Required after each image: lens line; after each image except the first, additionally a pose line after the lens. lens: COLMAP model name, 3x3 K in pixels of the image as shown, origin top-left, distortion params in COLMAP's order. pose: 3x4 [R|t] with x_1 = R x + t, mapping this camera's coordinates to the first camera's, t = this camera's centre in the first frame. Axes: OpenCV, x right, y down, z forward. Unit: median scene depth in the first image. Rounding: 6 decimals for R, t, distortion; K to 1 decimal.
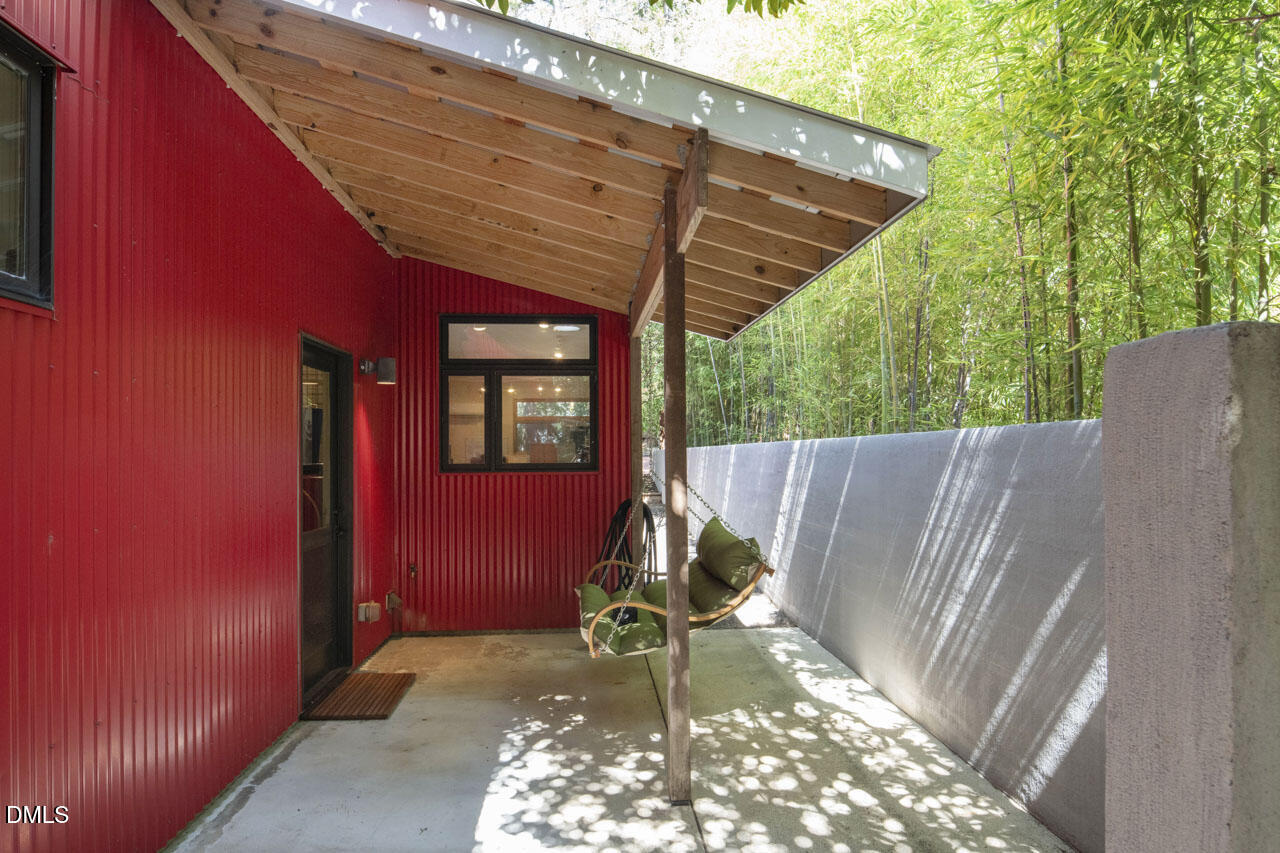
lens RADIAL K [[708.7, 0, 601.6], [0, 708.7, 429.0], [0, 0, 1]] dist [-0.005849, -0.003288]
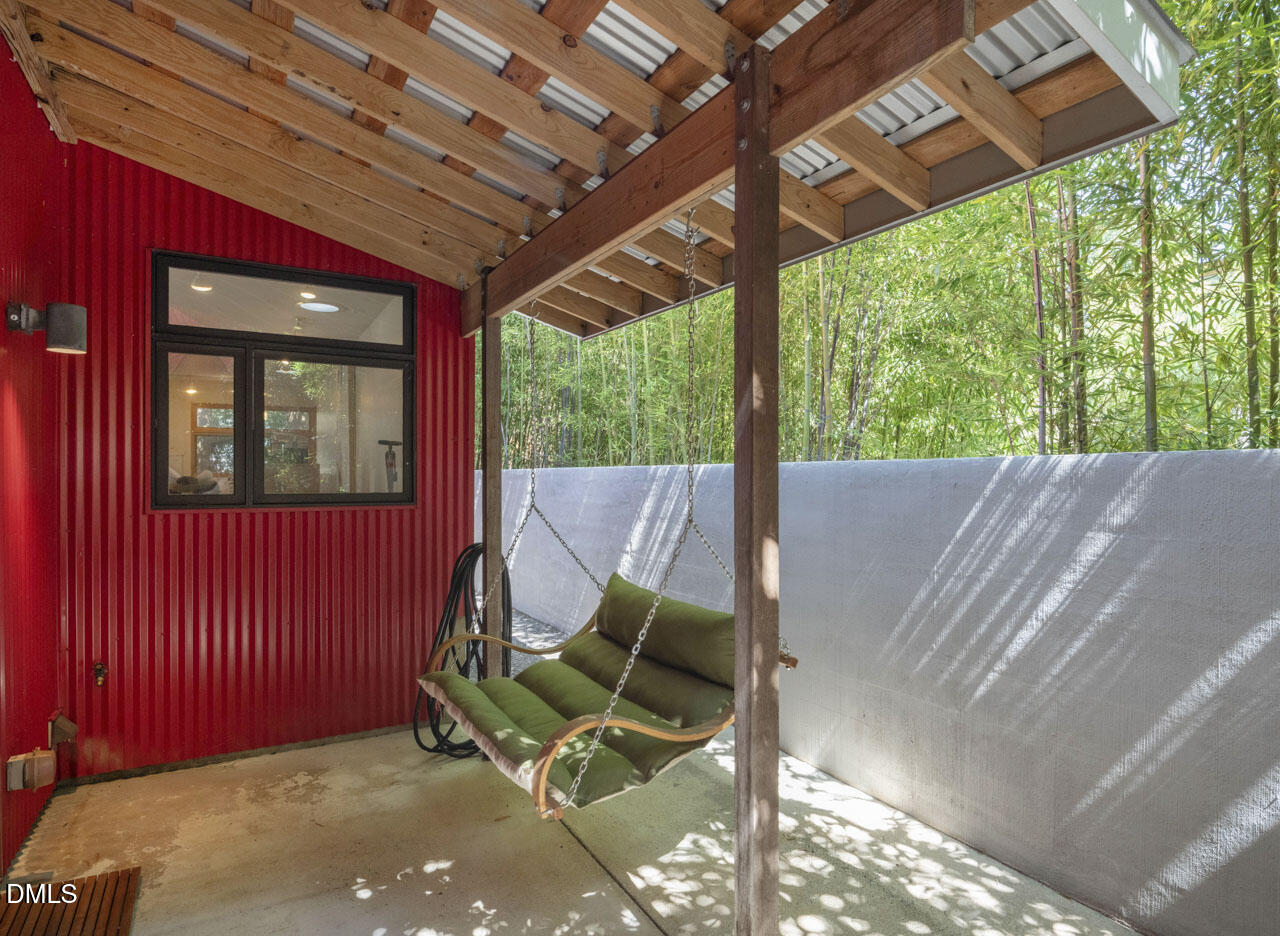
lens RADIAL K [[732.0, 0, 640.4], [0, 732.0, 473.7], [0, 0, 1]] dist [0.003393, -0.013050]
pose [[0.892084, 0.010552, 0.451746, -0.155220], [-0.024157, 0.999411, 0.024359, 0.005737], [-0.451223, -0.032643, 0.891814, 0.279491]]
